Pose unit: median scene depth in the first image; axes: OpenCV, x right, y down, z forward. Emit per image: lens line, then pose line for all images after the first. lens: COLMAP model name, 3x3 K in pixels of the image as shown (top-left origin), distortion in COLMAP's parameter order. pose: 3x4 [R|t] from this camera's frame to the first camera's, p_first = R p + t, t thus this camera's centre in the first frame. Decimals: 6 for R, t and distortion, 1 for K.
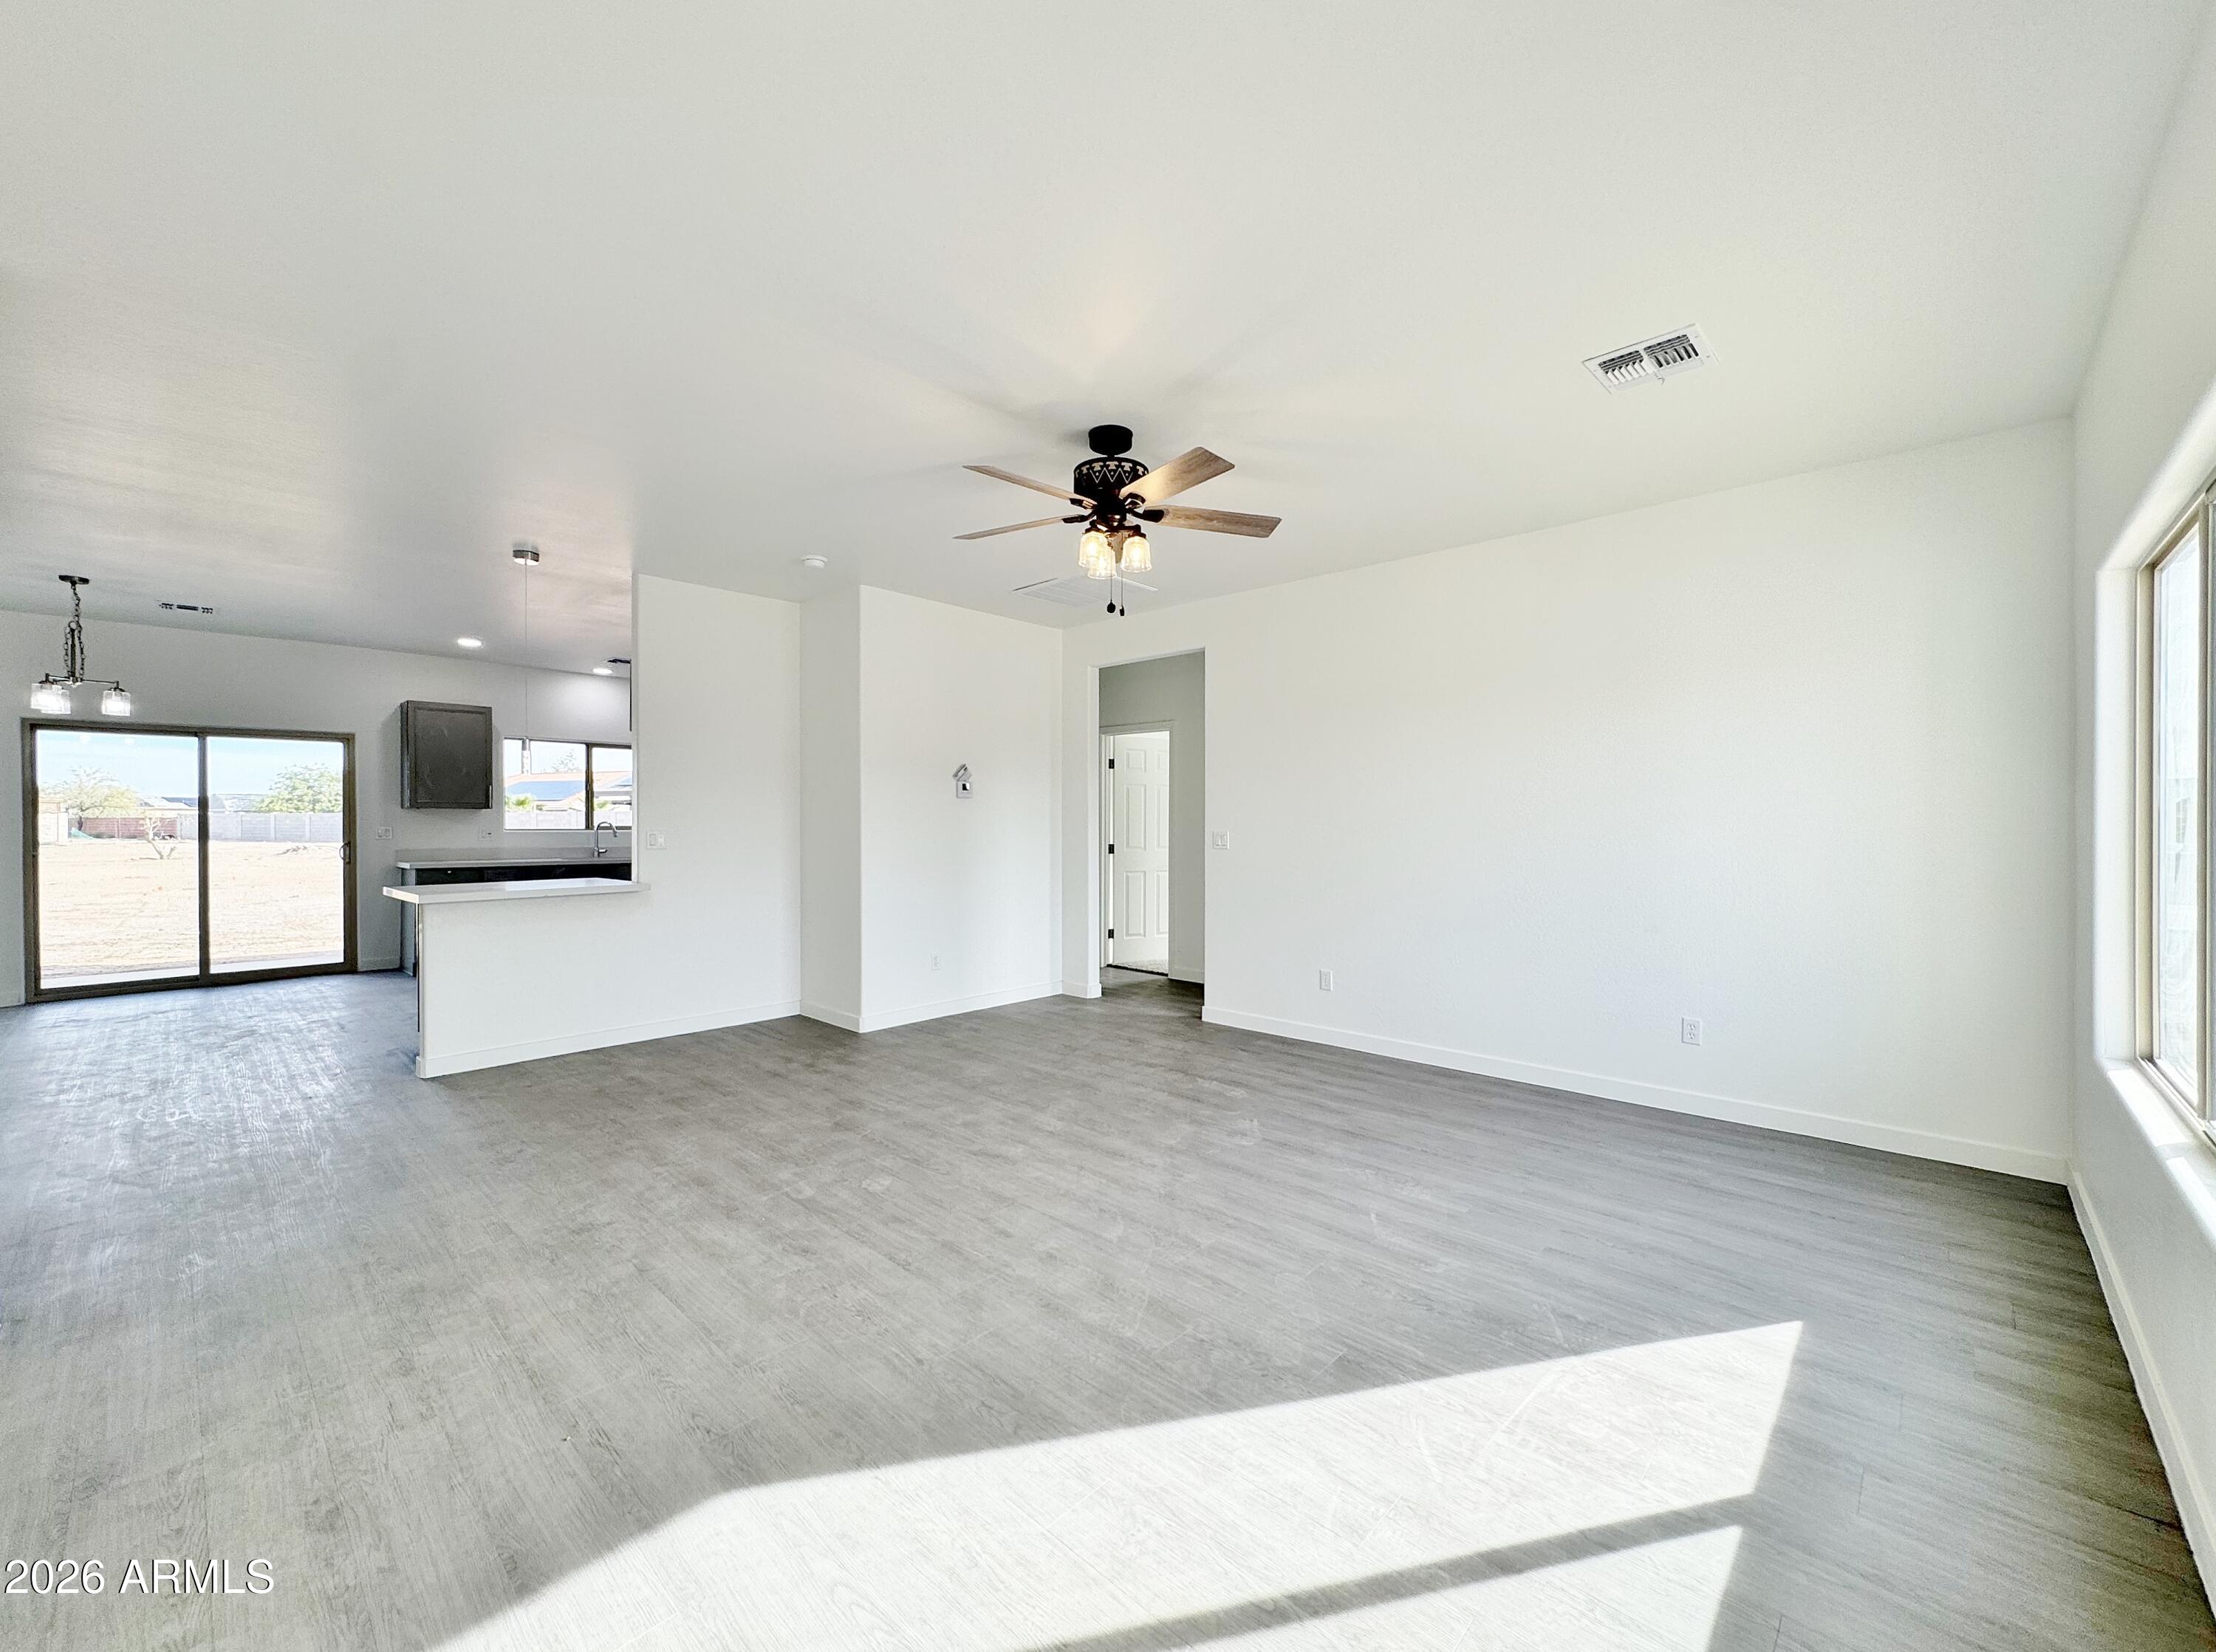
lens RADIAL K [[881.8, 0, 1108.0], [0, 881.8, 826.0], [0, 0, 1]] dist [0.000571, 0.000122]
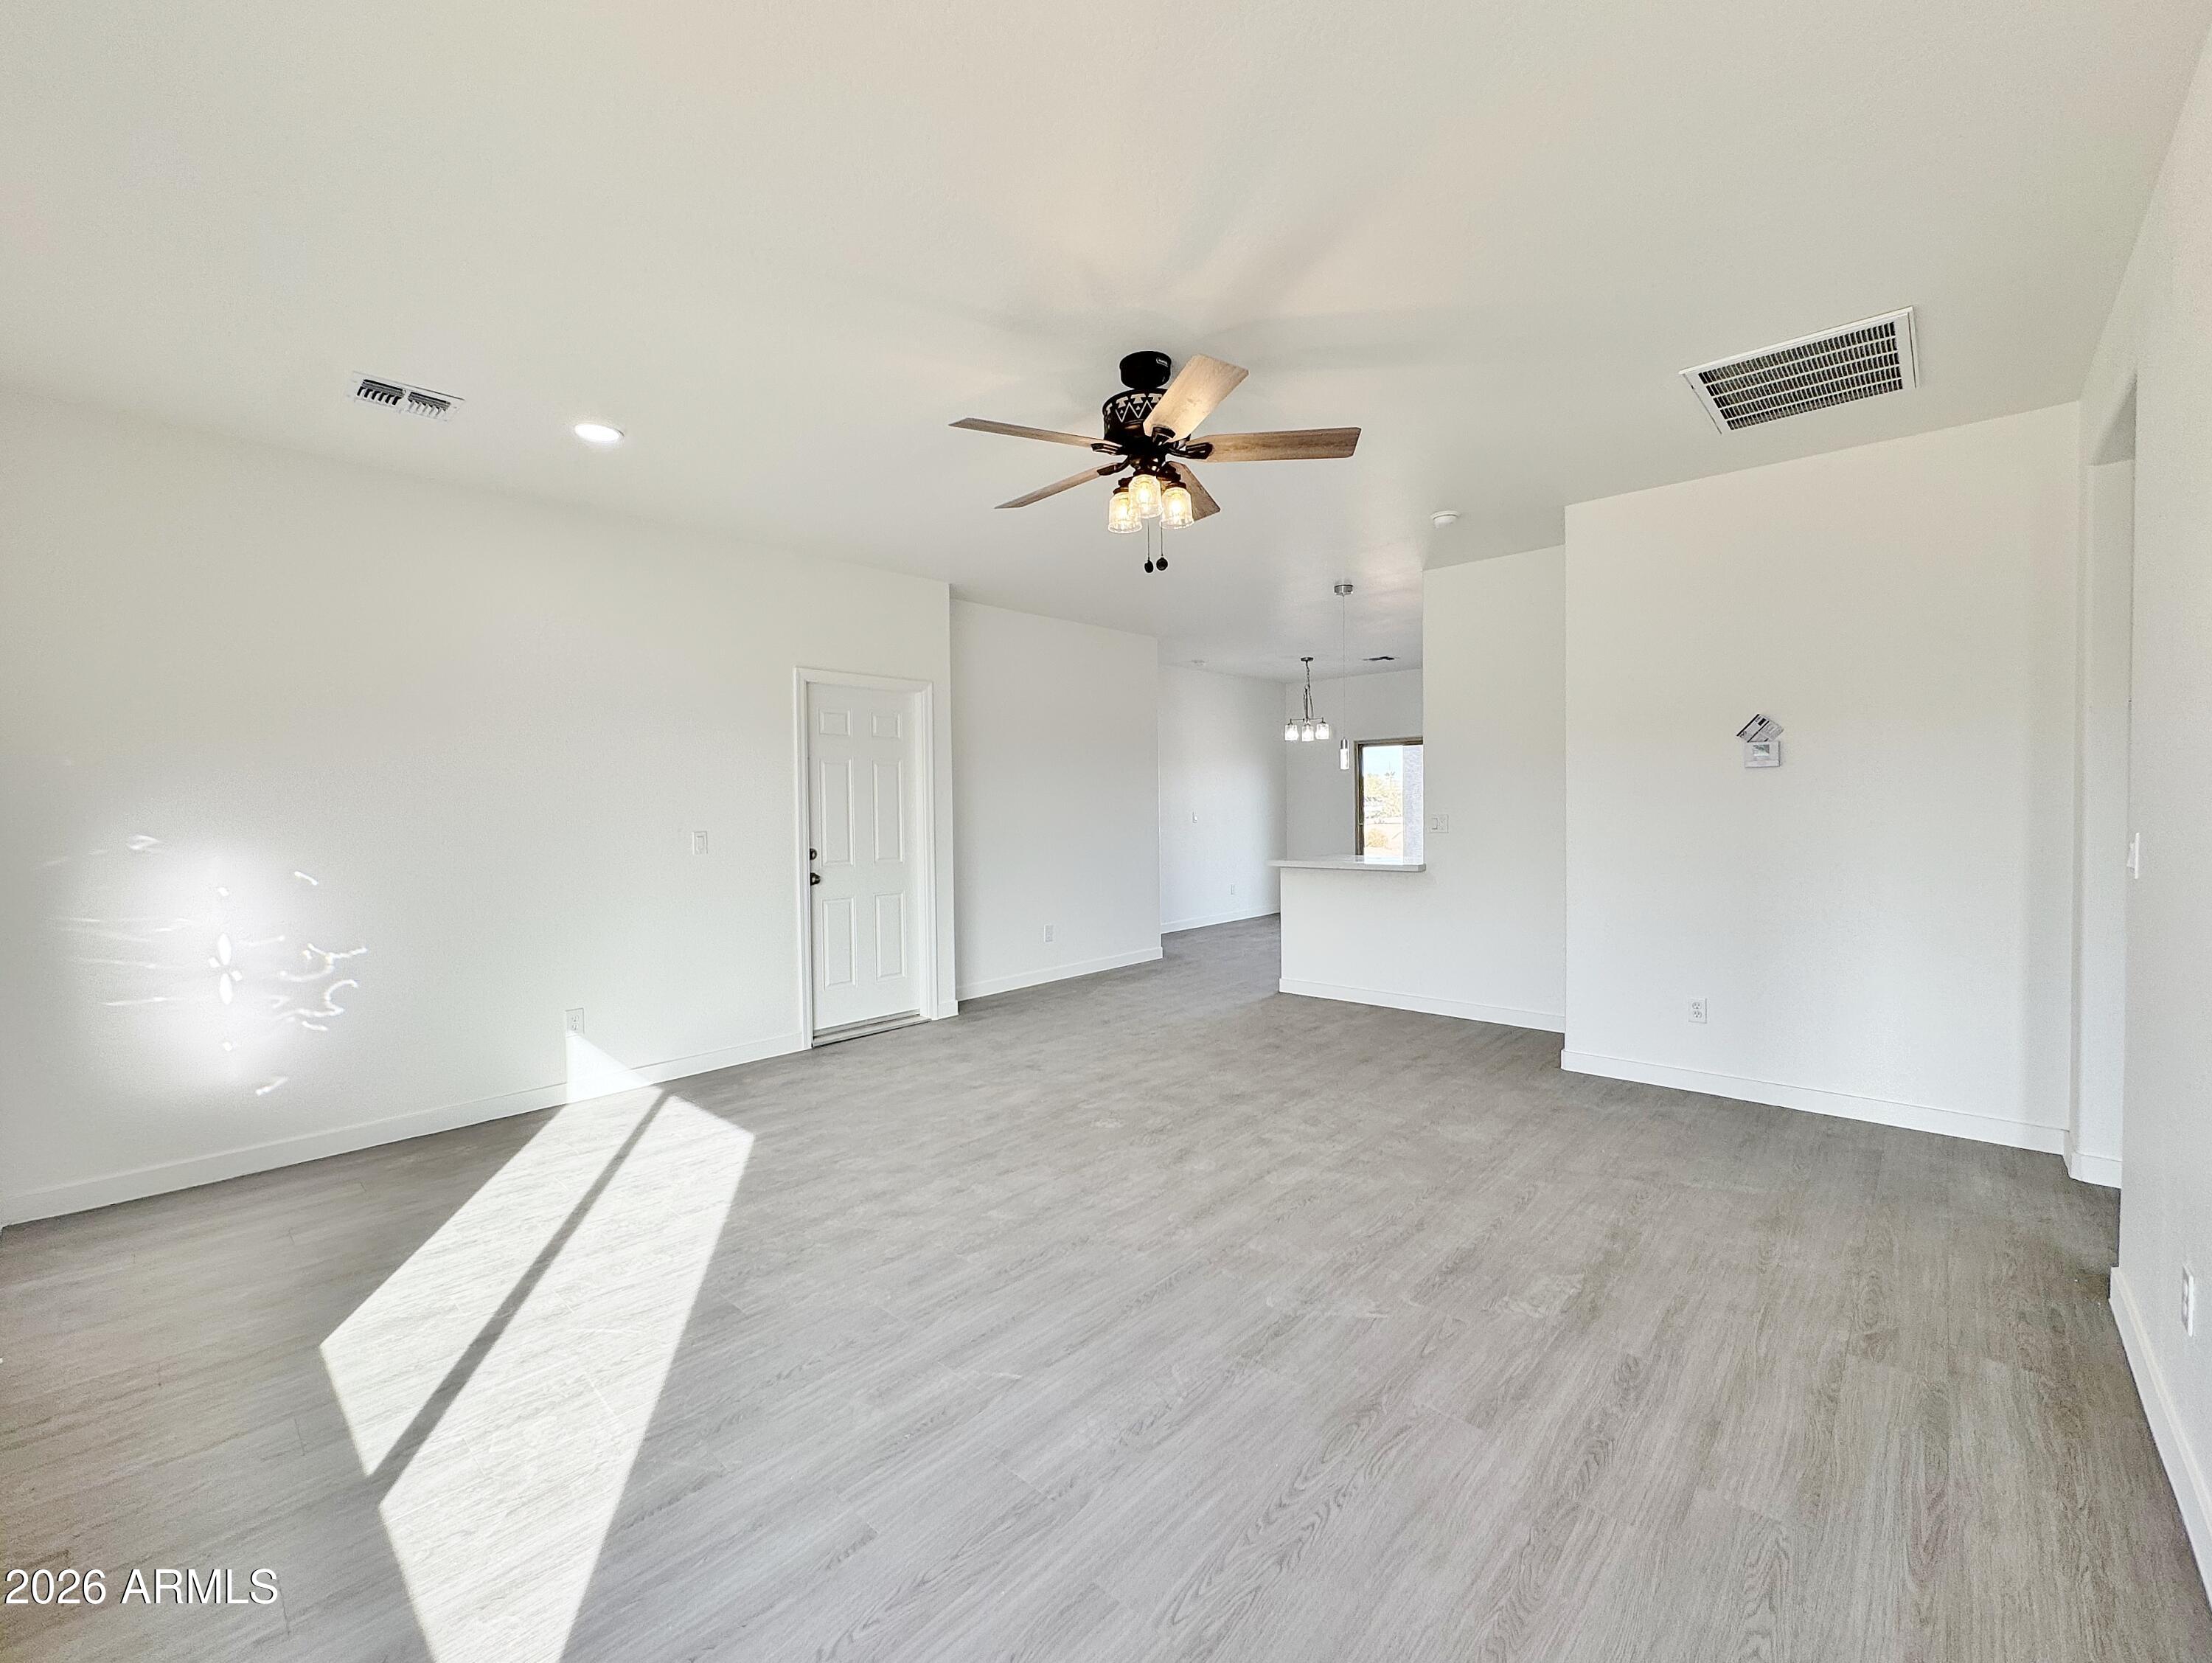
lens RADIAL K [[903.0, 0, 1106.0], [0, 903.0, 831.5], [0, 0, 1]] dist [-0.002618, -0.000432]
pose [[0.019744, 0.028184, -0.999408, 0.861717], [0.006521, 0.999578, 0.028318, -0.020054], [0.999784, -0.007076, 0.019552, 0.892567]]
